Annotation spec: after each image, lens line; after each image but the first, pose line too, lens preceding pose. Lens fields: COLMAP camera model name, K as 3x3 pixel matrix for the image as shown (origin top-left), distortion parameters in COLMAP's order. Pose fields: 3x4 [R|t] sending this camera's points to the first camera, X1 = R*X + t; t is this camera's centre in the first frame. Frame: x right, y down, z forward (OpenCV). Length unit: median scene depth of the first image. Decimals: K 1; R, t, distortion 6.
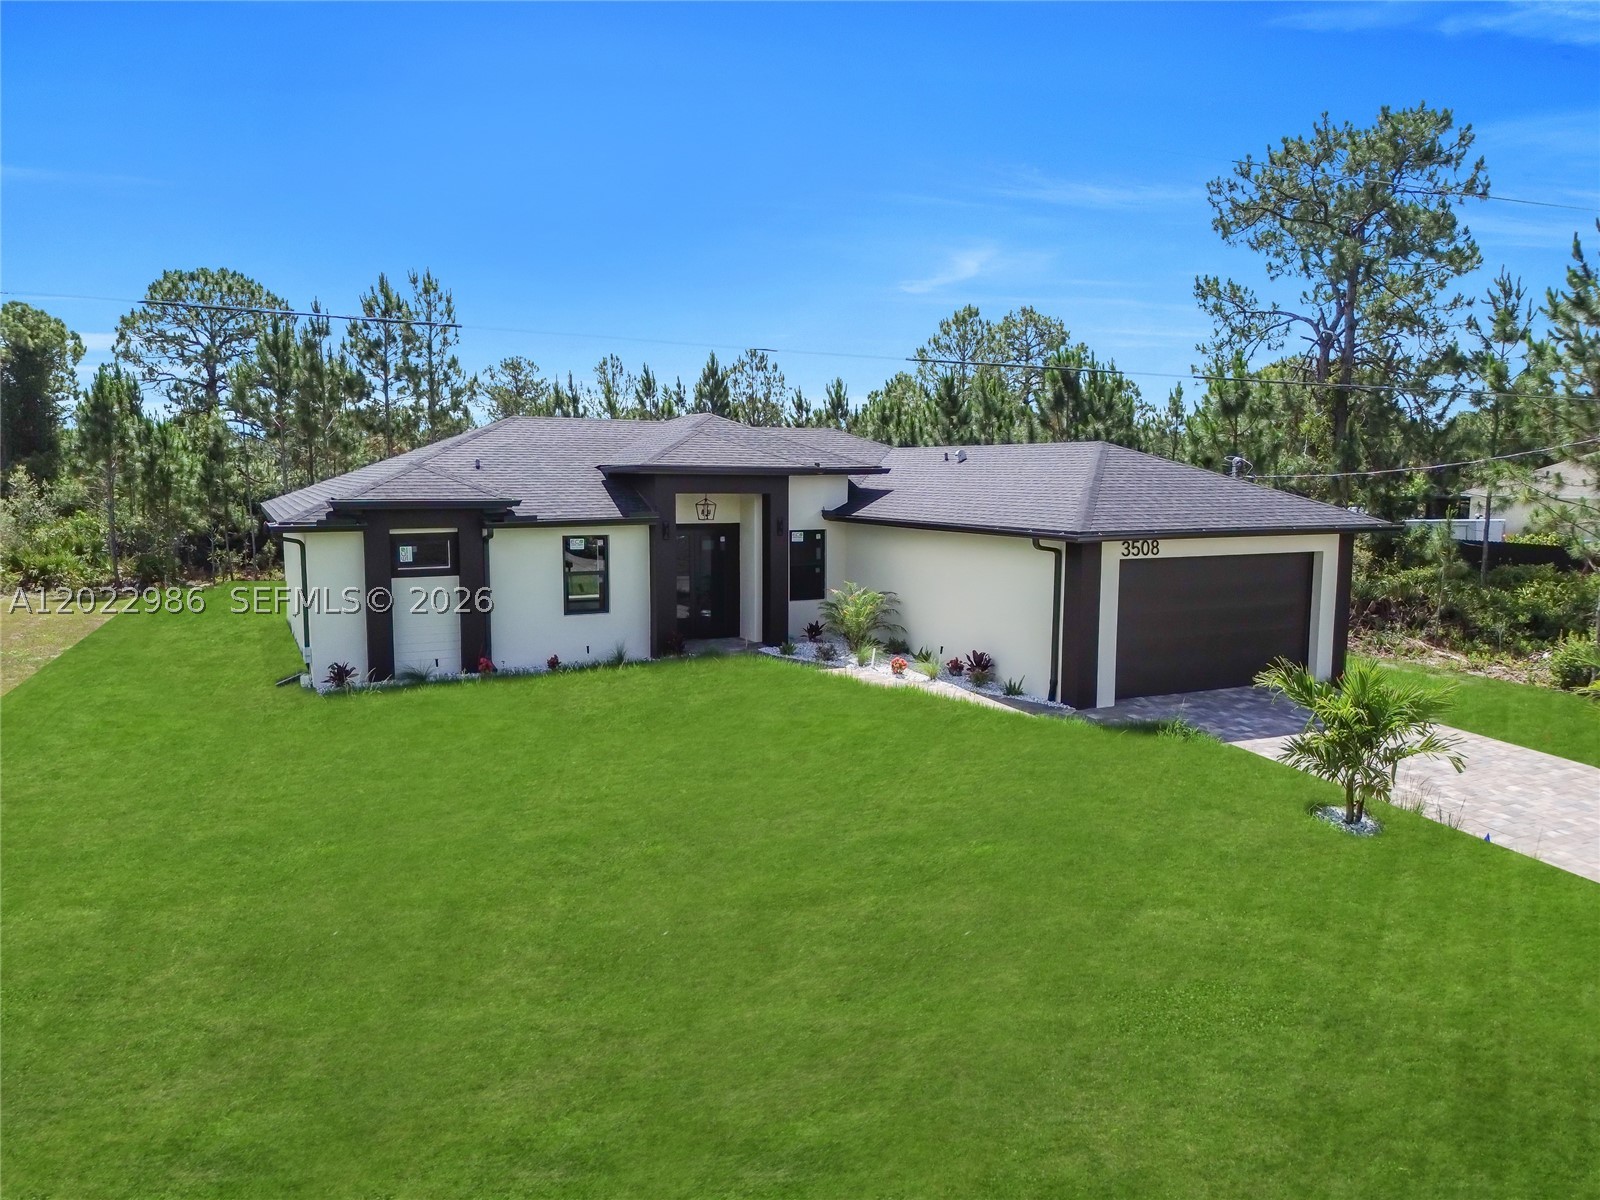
lens RADIAL K [[1124.2, 0, 805.9], [0, 1124.2, 598.3], [0, 0, 1]] dist [0.003900, 0.000466]
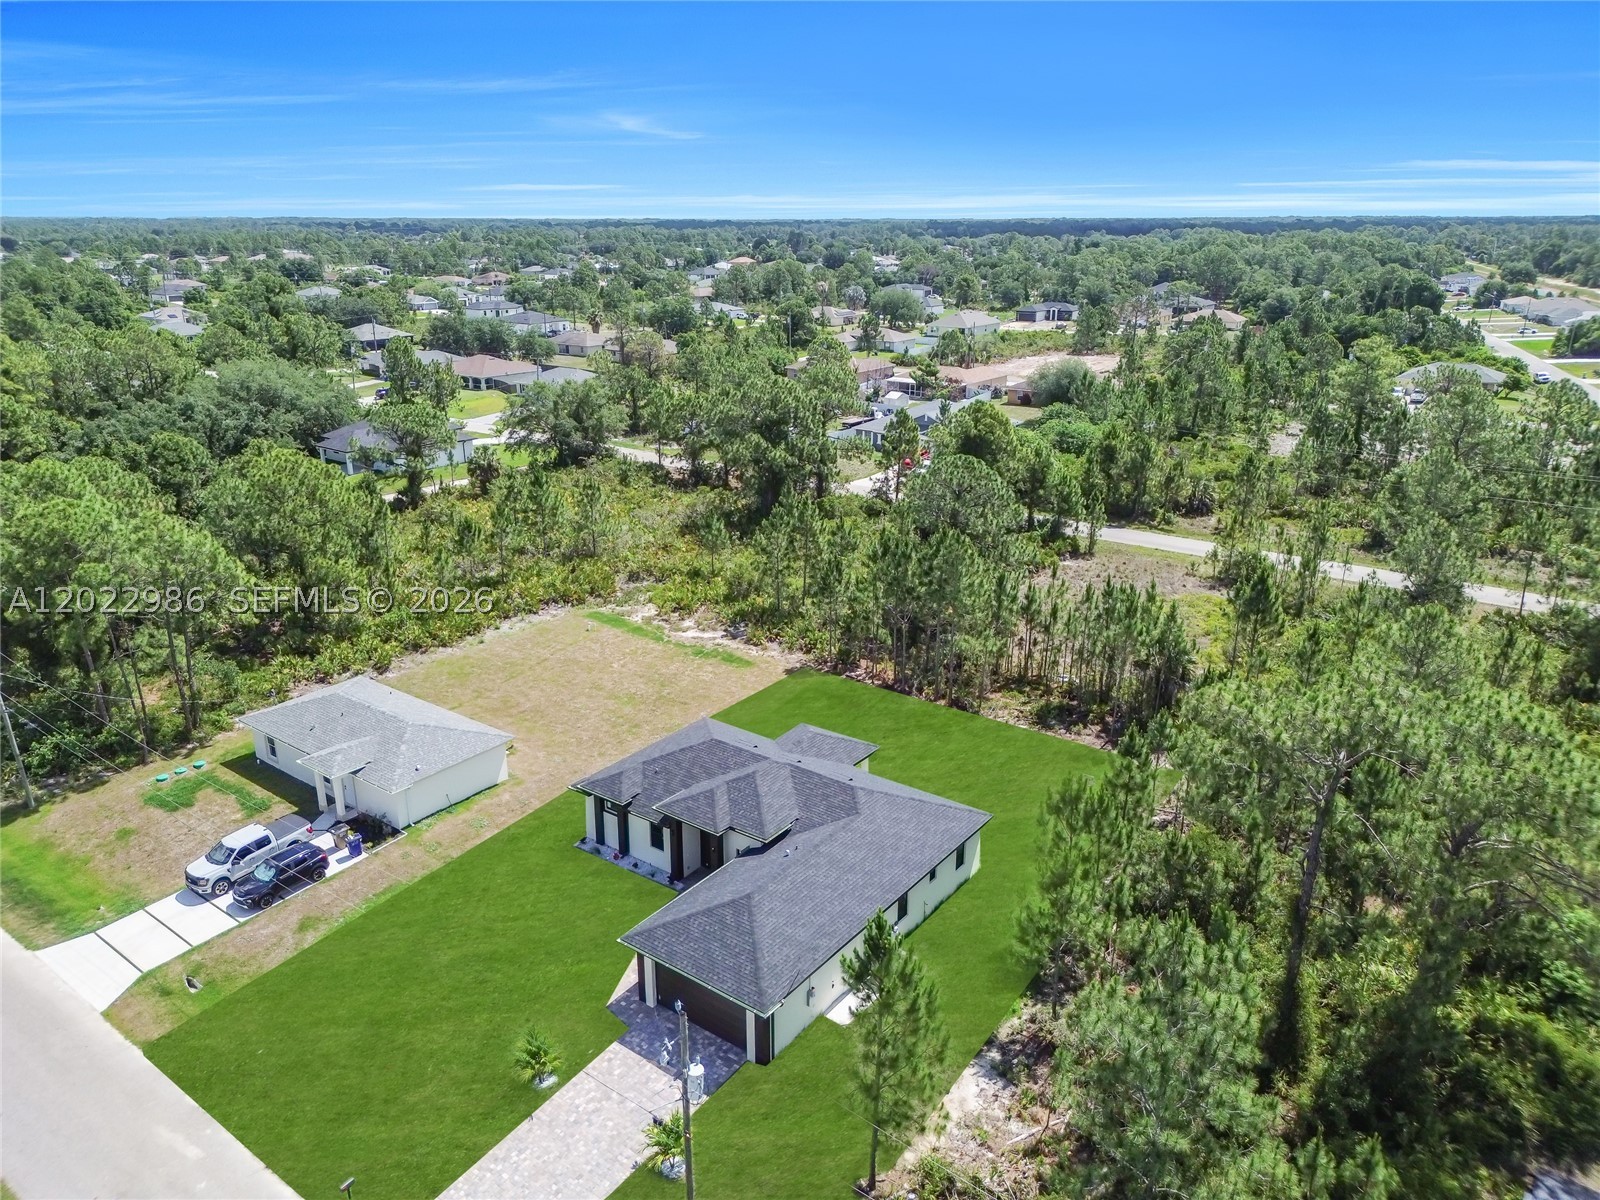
lens RADIAL K [[1128.4, 0, 800.0], [0, 1128.4, 600.0], [0, 0, 1]] dist [0.052201, -0.044009]
pose [[0.434514, 0.278499, -0.856525, 1.913961], [-0.092635, 0.959768, 0.265075, -1.196988], [0.895888, -0.035834, 0.442832, 0.207075]]
